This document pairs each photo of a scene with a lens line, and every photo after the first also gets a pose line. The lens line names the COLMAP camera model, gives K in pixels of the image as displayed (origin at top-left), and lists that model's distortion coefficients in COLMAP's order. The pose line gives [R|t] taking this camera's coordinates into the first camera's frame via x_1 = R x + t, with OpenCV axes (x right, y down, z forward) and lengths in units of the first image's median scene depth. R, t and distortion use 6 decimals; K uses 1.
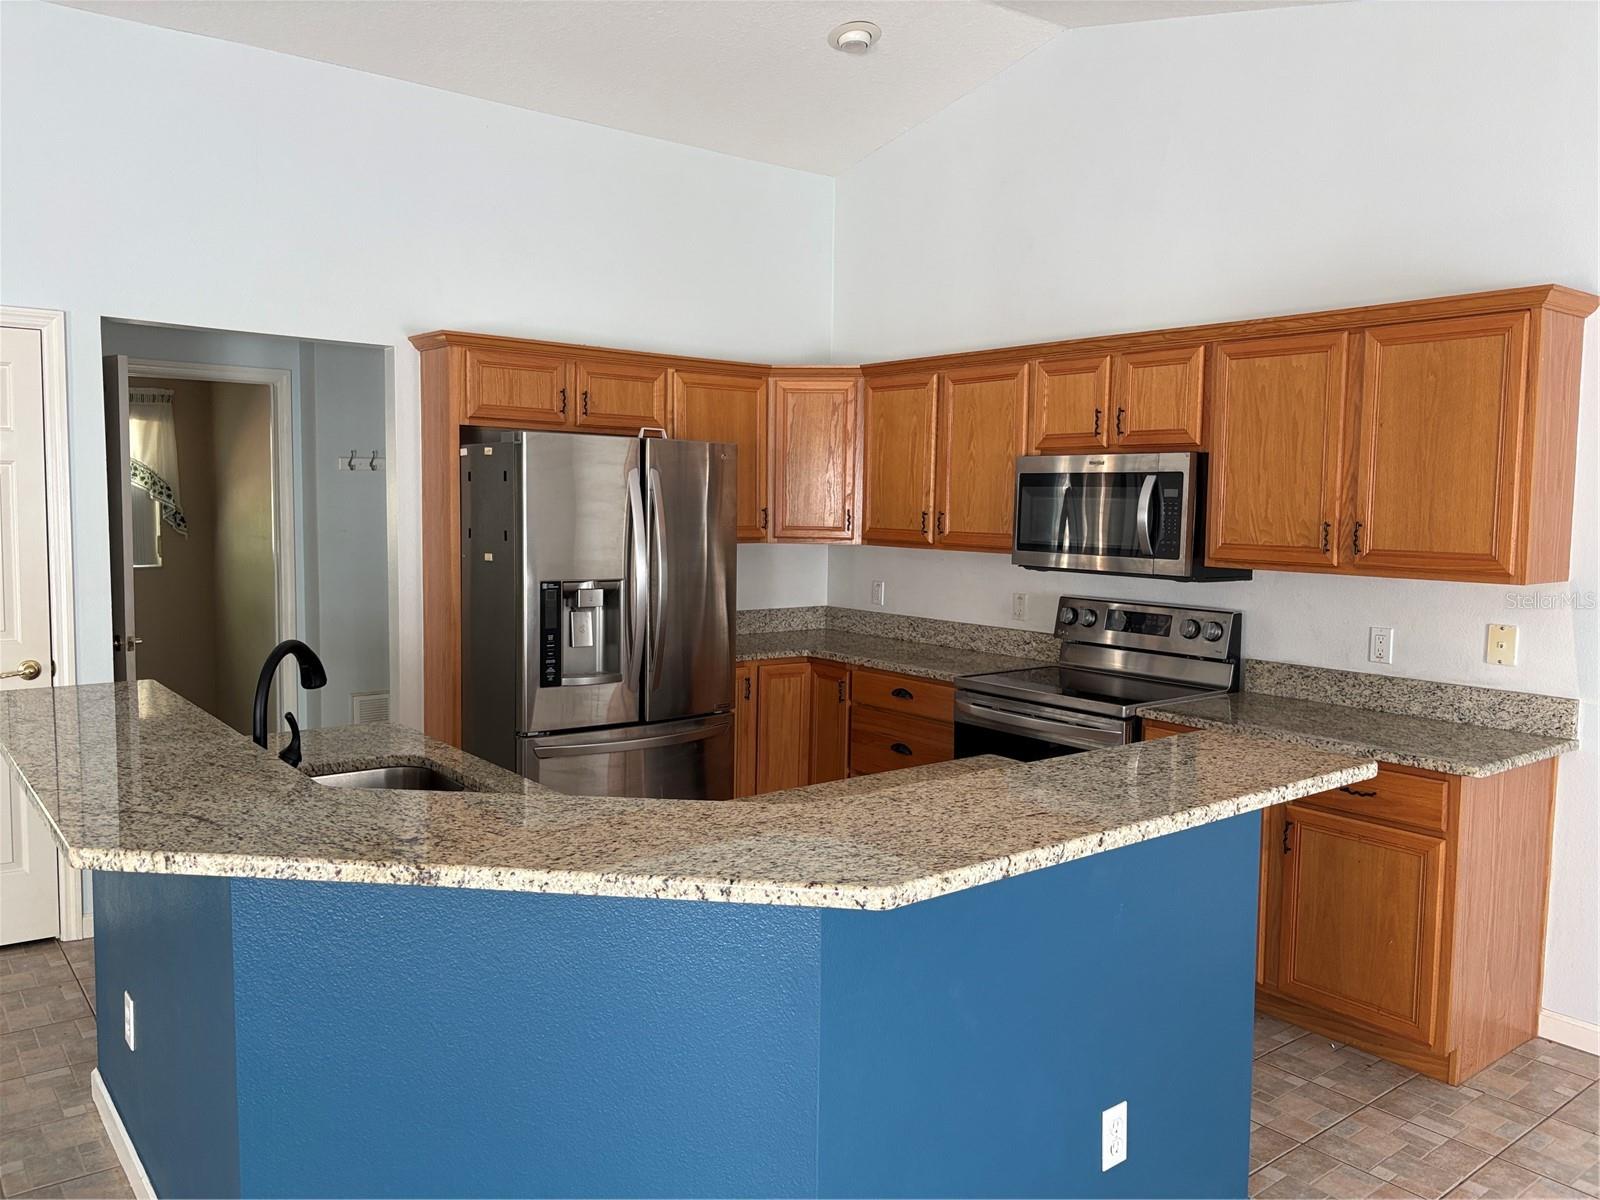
lens RADIAL K [[1193.1, 0, 793.0], [0, 1193.1, 596.2], [0, 0, 1]] dist [0.009188, -0.028990]
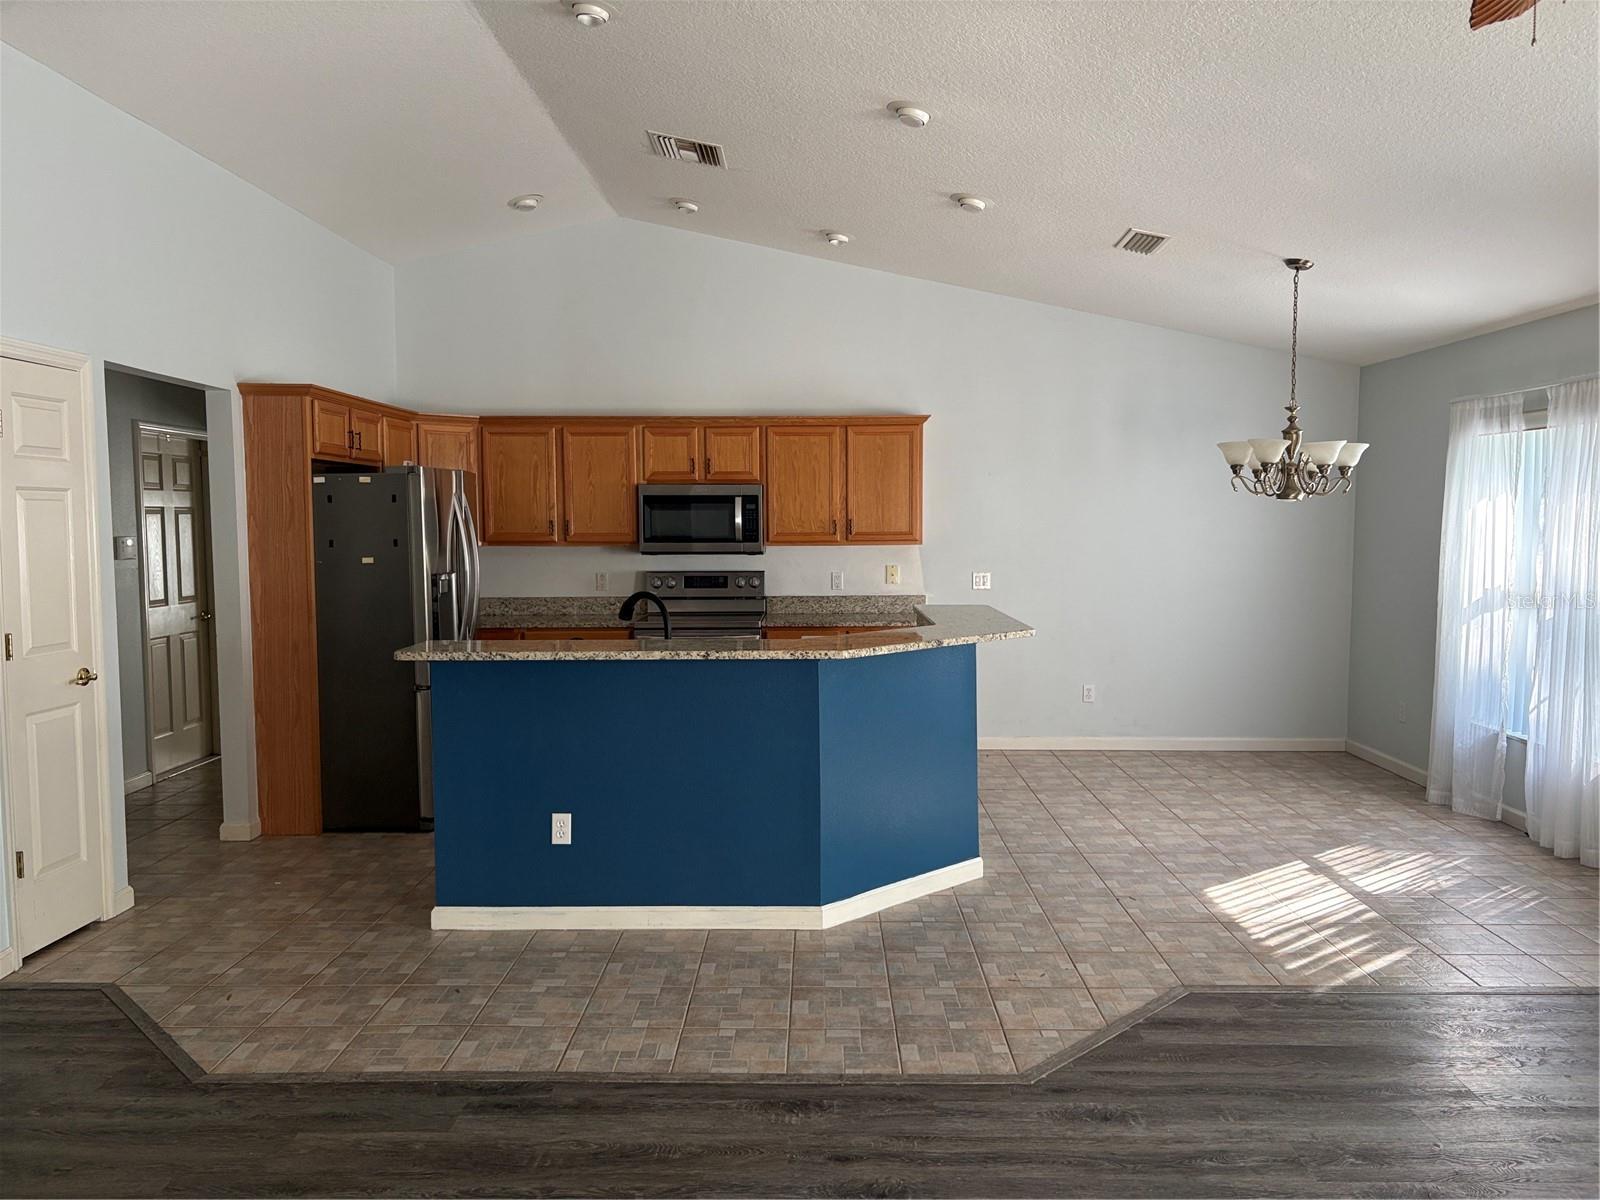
lens RADIAL K [[1193.1, 0, 816.3], [0, 1193.1, 605.5], [0, 0, 1]] dist [0.009188, -0.028990]
pose [[0.627009, -0.075007, 0.775393, -1.022856], [0.076272, 0.996482, 0.034717, 0.009042], [-0.775269, 0.037372, 0.630524, -0.222483]]
